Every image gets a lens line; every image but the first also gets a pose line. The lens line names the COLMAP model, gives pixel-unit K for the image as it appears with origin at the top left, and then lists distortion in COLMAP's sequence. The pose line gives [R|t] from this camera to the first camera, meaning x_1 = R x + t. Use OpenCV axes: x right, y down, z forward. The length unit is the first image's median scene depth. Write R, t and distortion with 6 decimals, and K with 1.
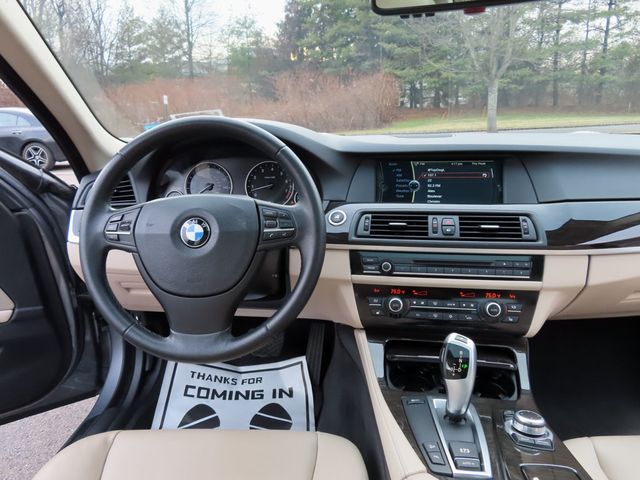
lens RADIAL K [[455.6, 0, 319.1], [0, 455.6, 242.3], [0, 0, 1]] dist [-0.013387, 0.009756]
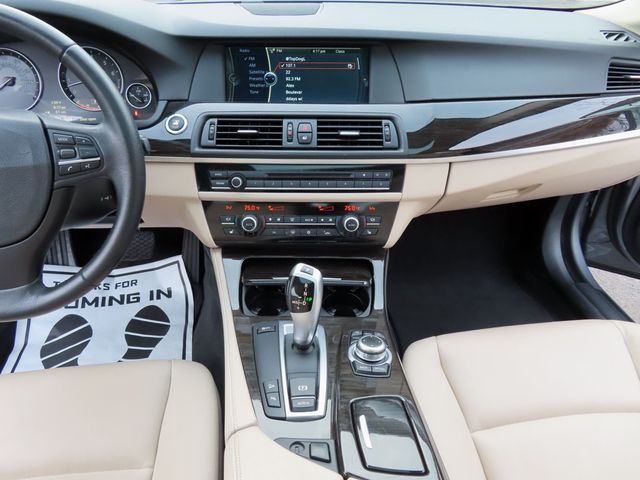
lens RADIAL K [[455.6, 0, 319.1], [0, 455.6, 240.9], [0, 0, 1]] dist [-0.013387, 0.009756]
pose [[0.982216, -0.072599, 0.173149, 0.138536], [0.015839, 0.950969, 0.308880, -0.104465], [-0.187084, -0.300644, 0.935207, 0.105562]]
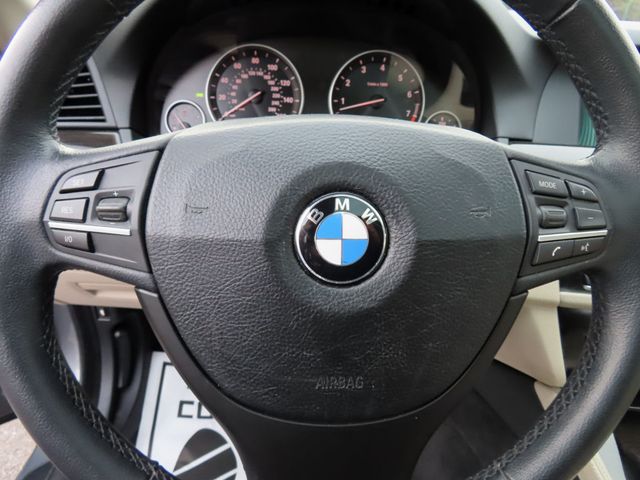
lens RADIAL K [[455.6, 0, 320.4], [0, 455.6, 242.7], [0, 0, 1]] dist [-0.013387, 0.009756]
pose [[0.992635, 0.020286, 0.119434, -0.254472], [-0.040354, 0.984945, 0.168090, -0.056825], [-0.114226, -0.171672, 0.978510, 0.532075]]
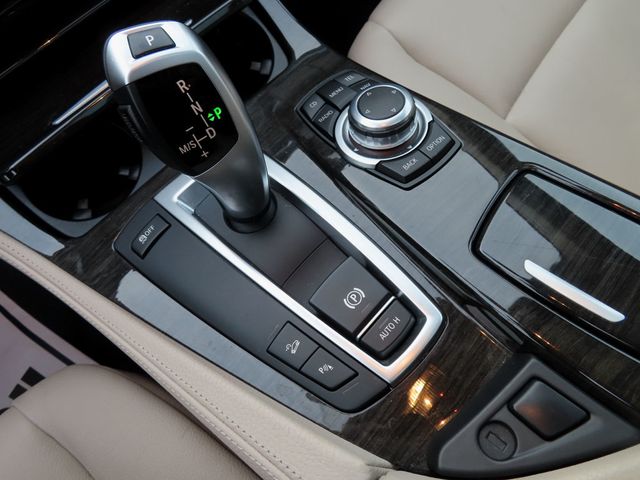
lens RADIAL K [[455.6, 0, 319.2], [0, 455.6, 240.5], [0, 0, 1]] dist [-0.013387, 0.009756]
pose [[0.579053, -0.773242, 0.258446, 0.157616], [0.284211, 0.488562, 0.824943, 0.052197], [-0.764148, -0.404232, 0.502667, 0.559992]]
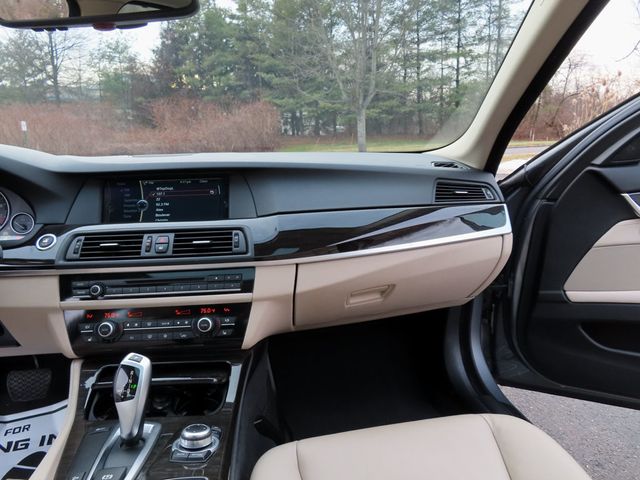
lens RADIAL K [[455.6, 0, 319.3], [0, 455.6, 241.2], [0, 0, 1]] dist [-0.013387, 0.009756]
pose [[0.971225, -0.051043, 0.232629, 0.372409], [0.064743, 0.996565, -0.051635, 0.030476], [-0.229194, 0.065210, 0.971194, -0.035711]]
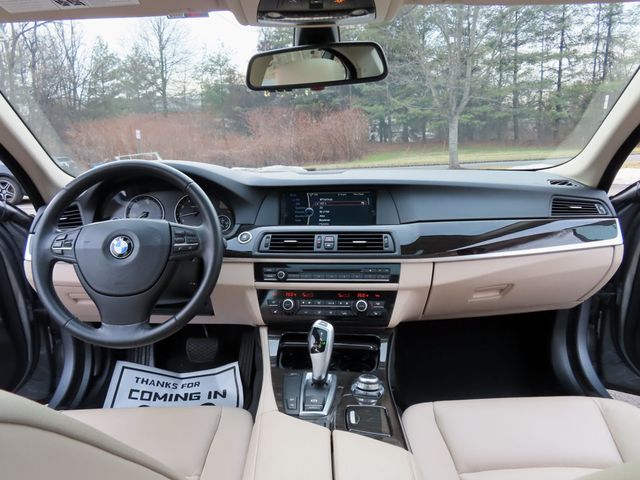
lens RADIAL K [[455.6, 0, 319.7], [0, 455.6, 240.5], [0, 0, 1]] dist [-0.013387, 0.009756]
pose [[0.998399, -0.012246, 0.055216, 0.179808], [0.016278, 0.997187, -0.073164, 0.051141], [-0.054165, 0.073946, 0.995790, -0.272711]]
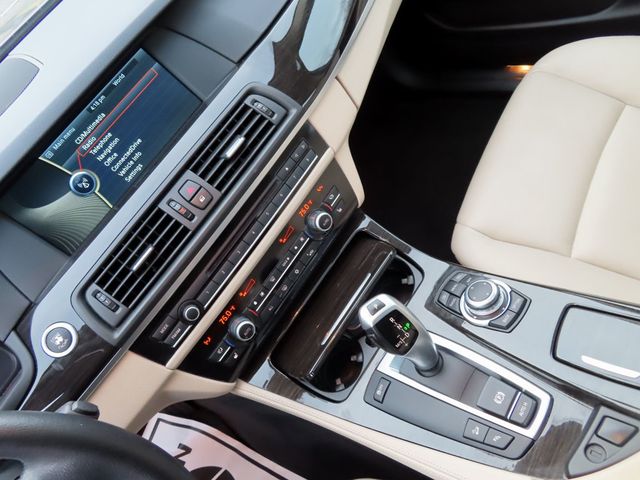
lens RADIAL K [[455.6, 0, 318.9], [0, 455.6, 239.7], [0, 0, 1]] dist [-0.013387, 0.009756]
pose [[0.443716, -0.821041, 0.359177, 0.081110], [0.625846, 0.570762, 0.531552, -0.217040], [-0.641430, -0.011069, 0.767101, 0.398091]]
